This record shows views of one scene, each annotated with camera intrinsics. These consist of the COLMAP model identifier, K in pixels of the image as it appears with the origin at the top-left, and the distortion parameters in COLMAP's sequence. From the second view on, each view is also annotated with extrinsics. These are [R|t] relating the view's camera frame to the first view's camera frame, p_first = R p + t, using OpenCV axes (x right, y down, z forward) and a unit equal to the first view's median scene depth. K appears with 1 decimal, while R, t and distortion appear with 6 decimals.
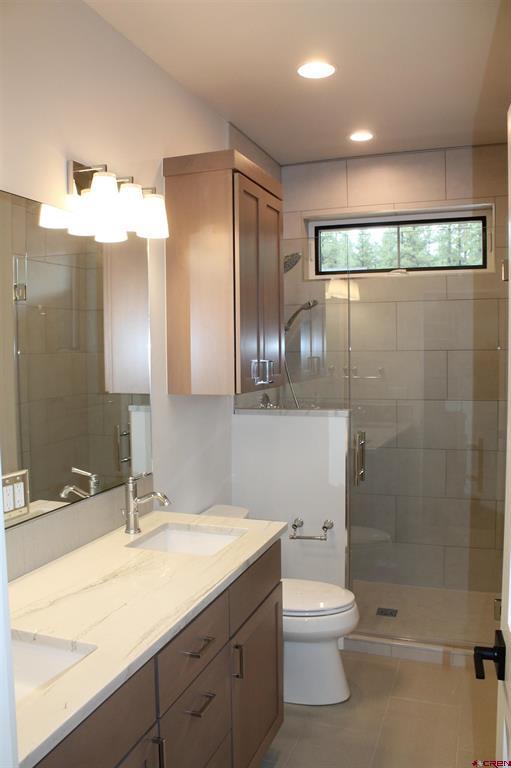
lens RADIAL K [[651.6, 0, 255.5], [0, 651.6, 384.0], [0, 0, 1]] dist [-0.167935, 0.154148]
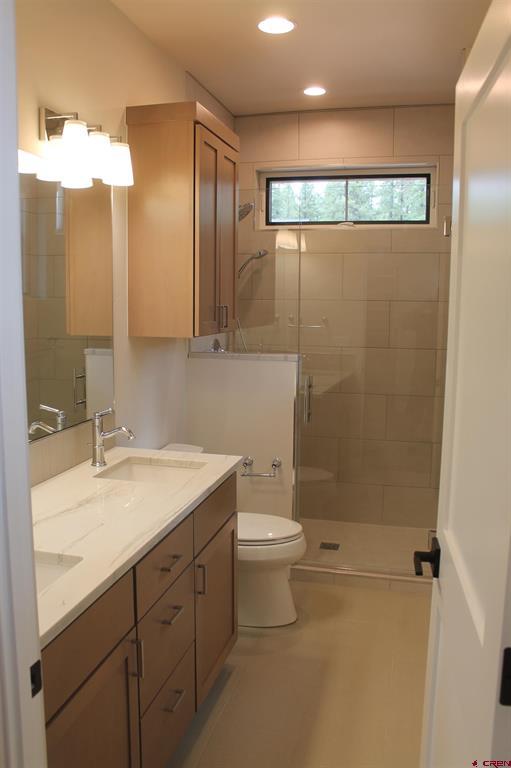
lens RADIAL K [[651.6, 0, 255.5], [0, 651.6, 384.0], [0, 0, 1]] dist [-0.167935, 0.154148]
pose [[0.995653, 0.007894, 0.092808, -0.028308], [-0.014862, 0.997101, 0.074630, 0.011767], [-0.091950, -0.075685, 0.992883, -0.061783]]
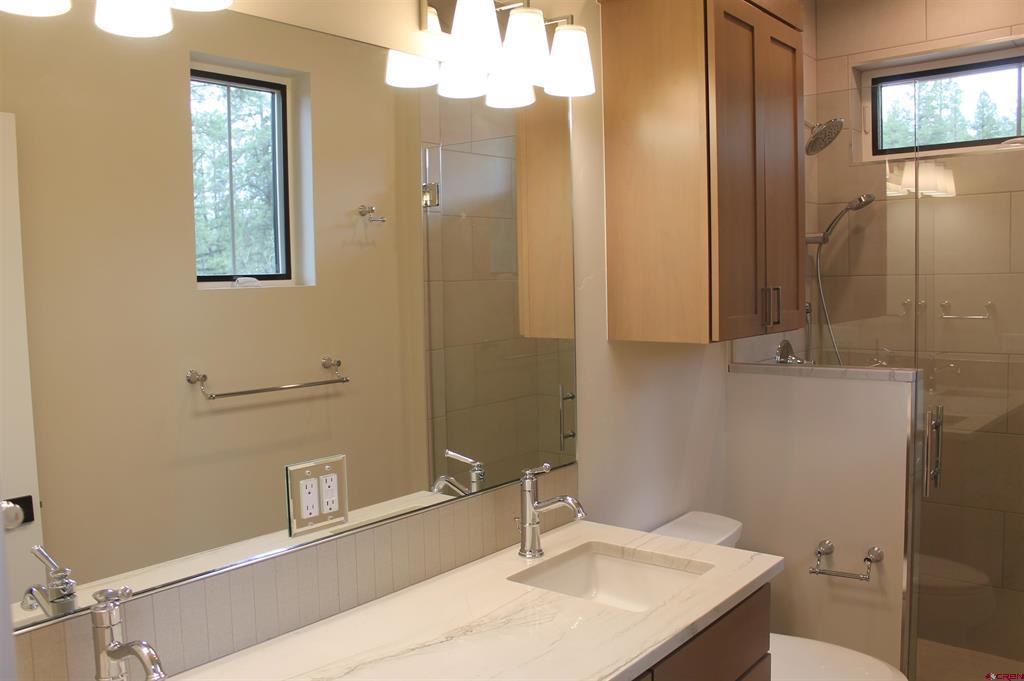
lens RADIAL K [[868.7, 0, 509.2], [0, 868.7, 344.8], [0, 0, 1]] dist [-0.167935, 0.154148]
pose [[0.940396, 0.016181, -0.339696, 0.067621], [-0.007864, 0.999635, 0.025847, -0.001311], [0.339990, -0.021635, 0.940180, 0.161725]]
